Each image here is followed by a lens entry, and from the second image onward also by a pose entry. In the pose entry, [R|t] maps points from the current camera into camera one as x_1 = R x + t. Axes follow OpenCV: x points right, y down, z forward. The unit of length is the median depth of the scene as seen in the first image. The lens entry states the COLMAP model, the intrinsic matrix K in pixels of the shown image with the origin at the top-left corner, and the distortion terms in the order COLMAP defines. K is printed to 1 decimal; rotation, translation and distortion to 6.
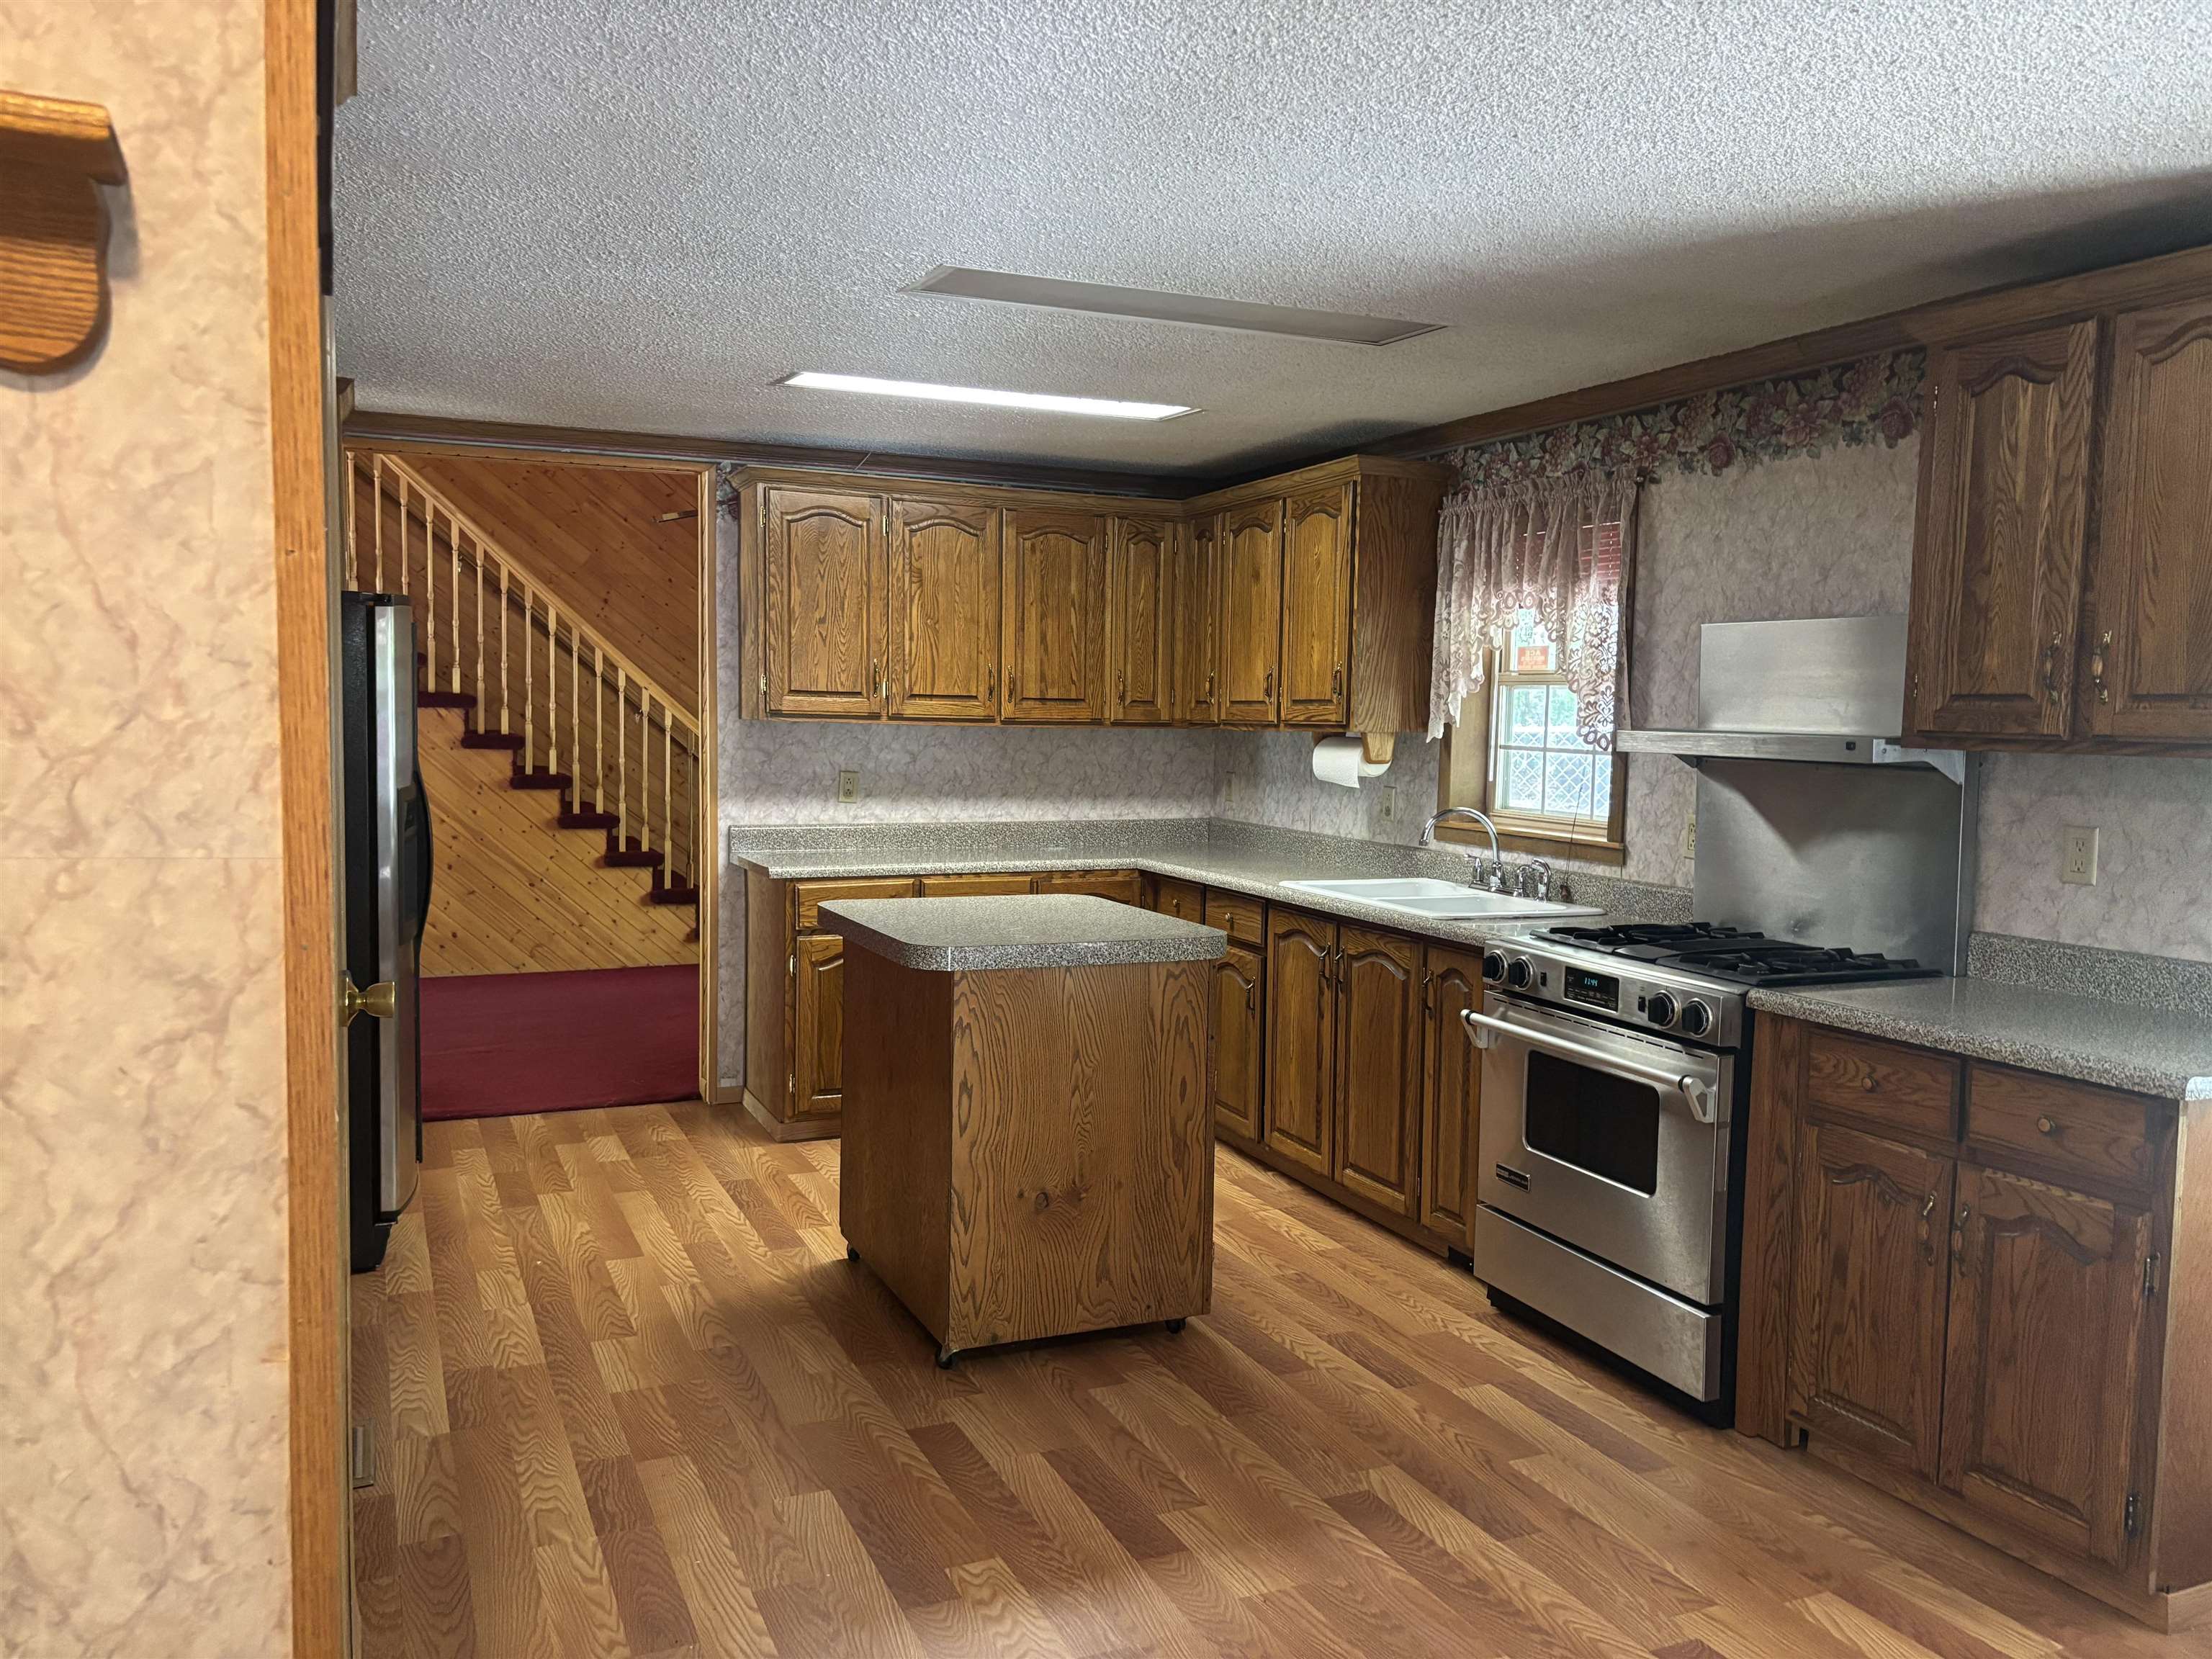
lens RADIAL K [[1692.7, 0, 1116.3], [0, 1692.7, 821.6], [0, 0, 1]] dist [0.065145, -0.050005]
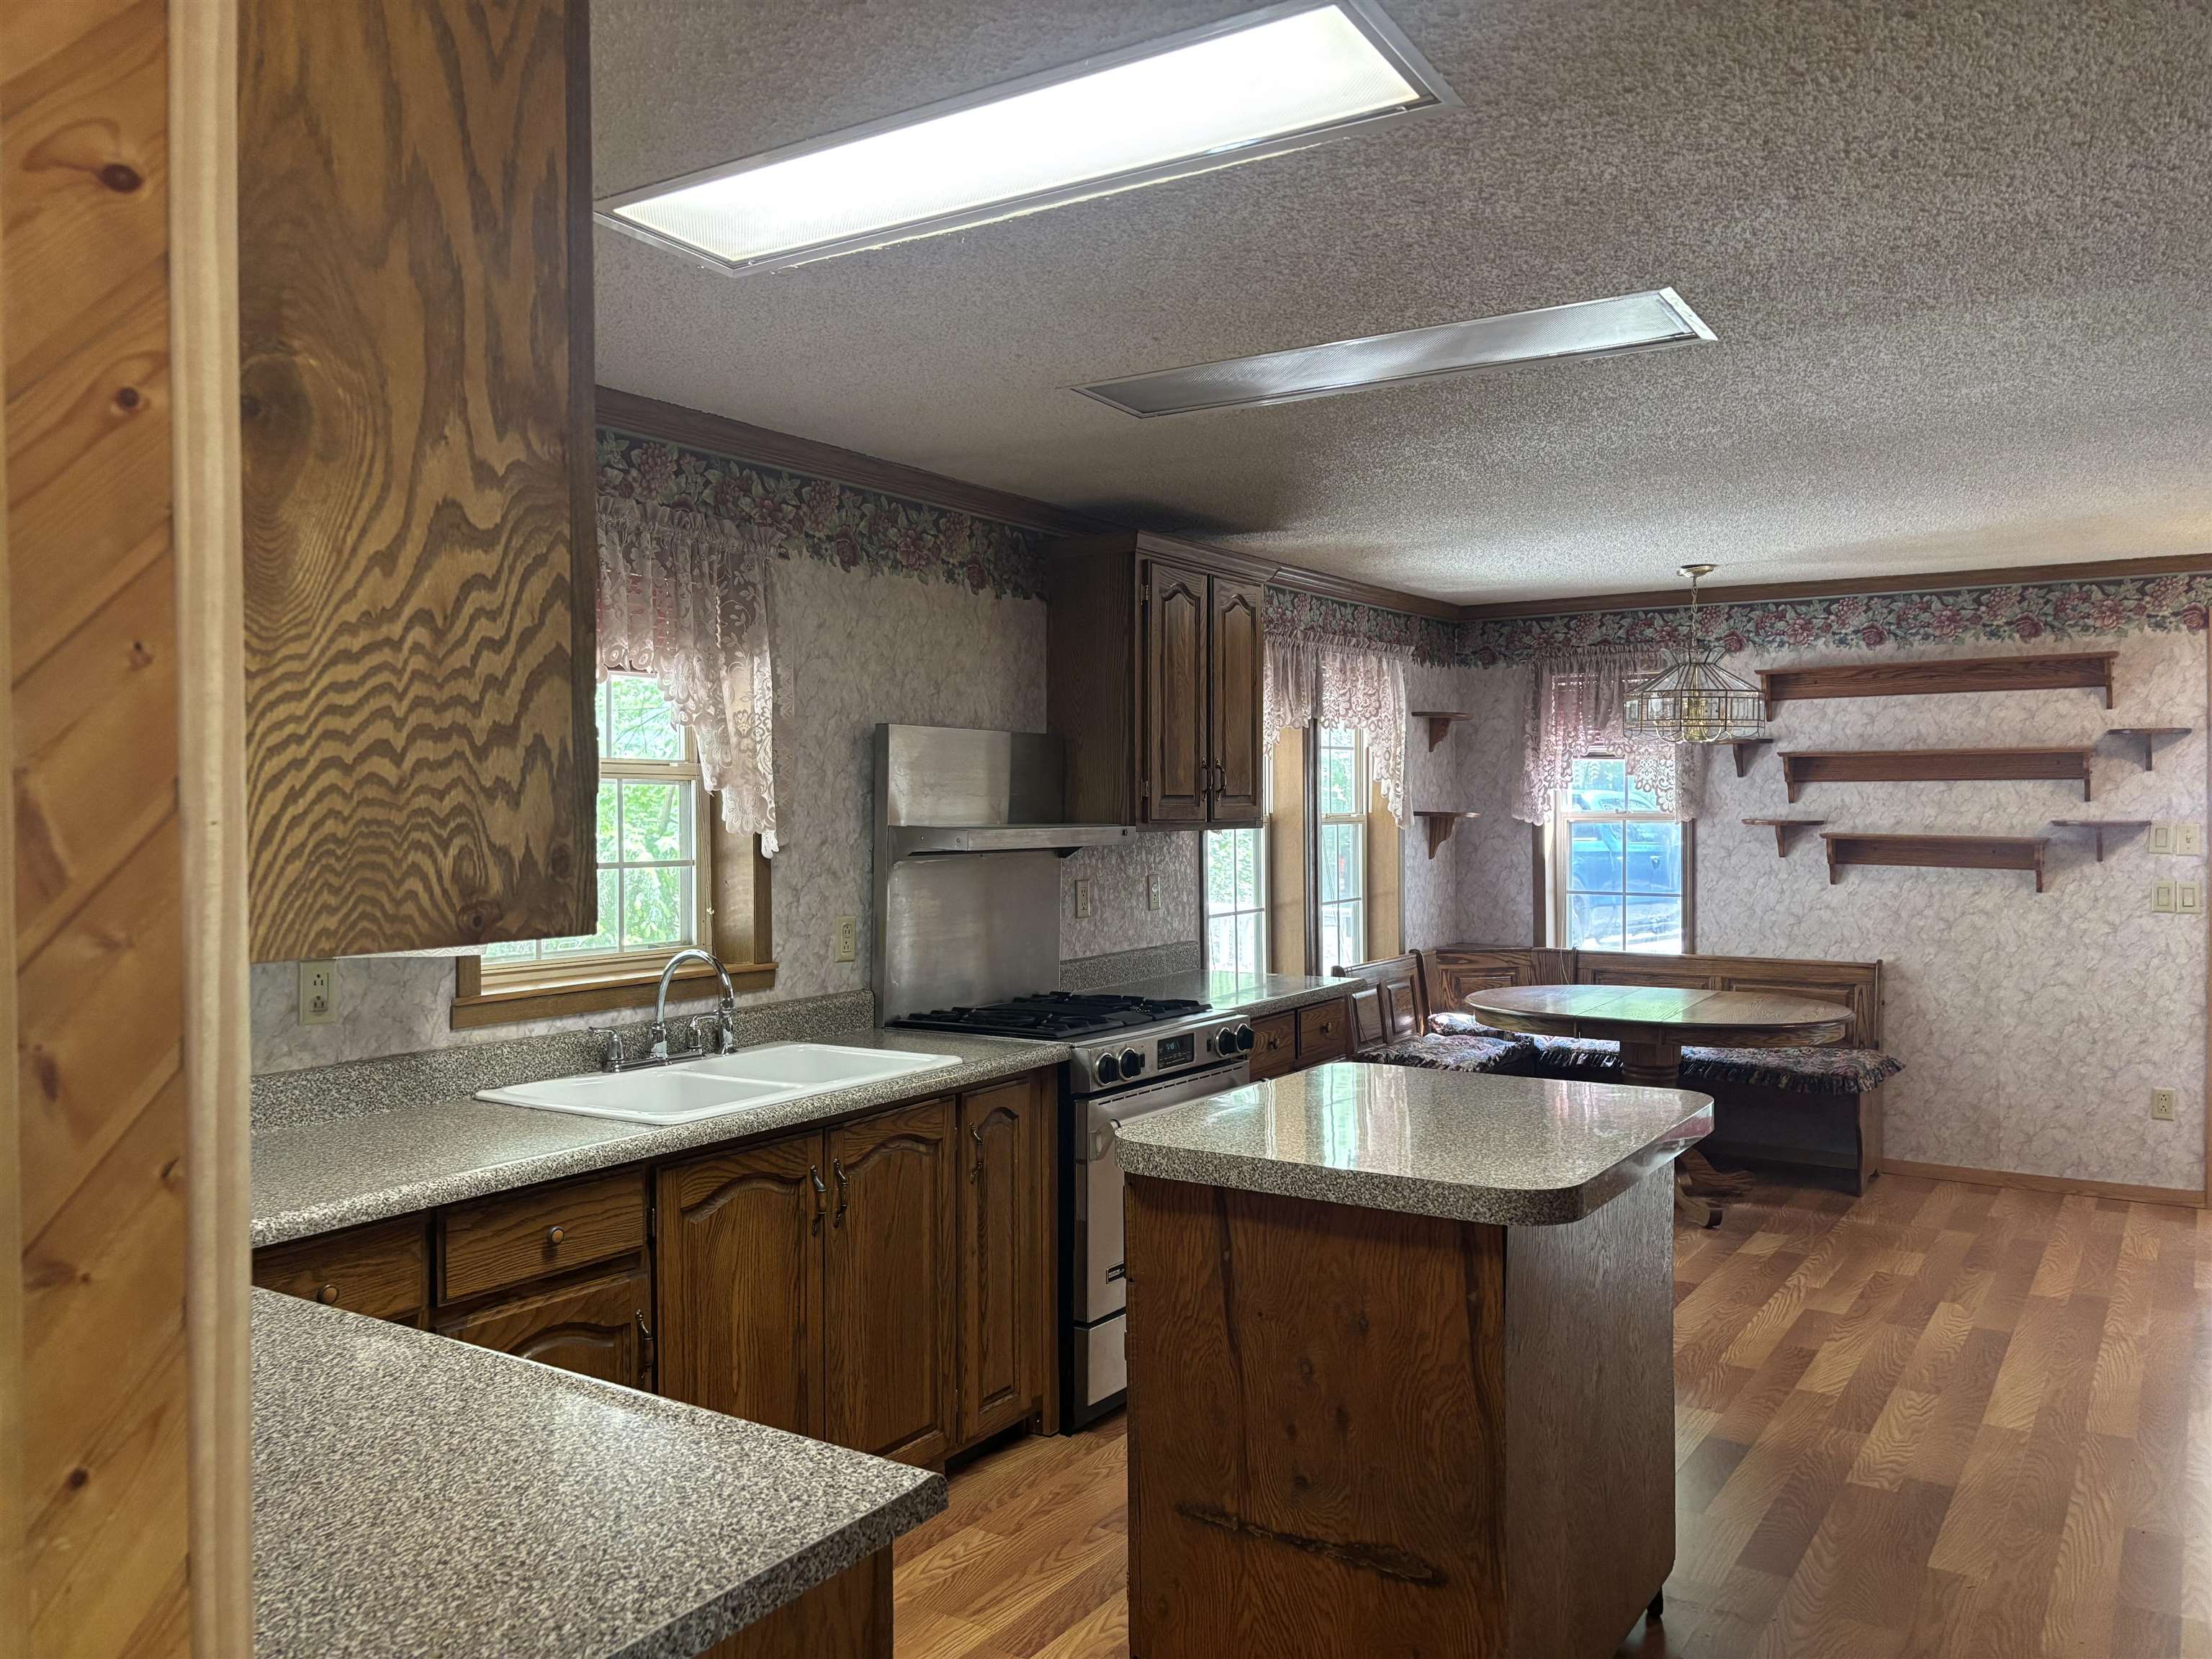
lens RADIAL K [[1692.7, 0, 1116.3], [0, 1692.7, 821.6], [0, 0, 1]] dist [0.065145, -0.050005]
pose [[-0.551928, -0.030342, 0.833339, -0.539010], [0.043474, 0.996932, 0.065092, -0.111516], [-0.832758, 0.072155, -0.548916, 1.372650]]
